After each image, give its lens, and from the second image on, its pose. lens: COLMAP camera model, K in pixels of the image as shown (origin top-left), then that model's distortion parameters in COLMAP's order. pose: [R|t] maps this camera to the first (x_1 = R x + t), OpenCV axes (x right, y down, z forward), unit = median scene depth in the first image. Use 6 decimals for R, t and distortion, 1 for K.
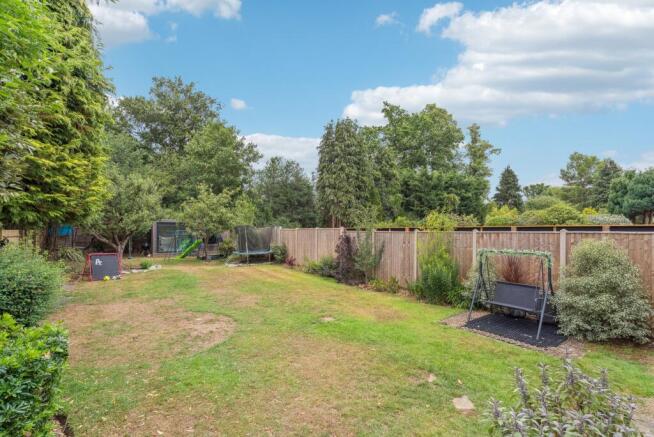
lens RADIAL K [[296.3, 0, 326.7], [0, 296.3, 219.6], [0, 0, 1]] dist [0.000086, 0.000121]
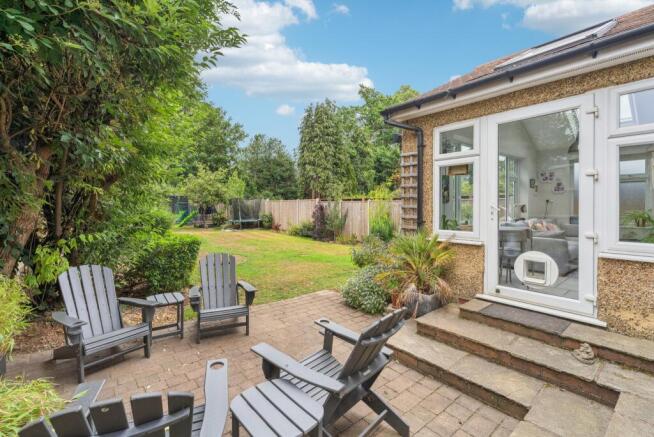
lens RADIAL K [[296.3, 0, 338.4], [0, 296.3, 193.7], [0, 0, 1]] dist [0.000086, 0.000121]
pose [[0.995003, -0.003925, 0.099770, 0.005814], [0.003795, 0.999992, 0.001495, 0.000922], [-0.099775, -0.001109, 0.995009, -0.126939]]
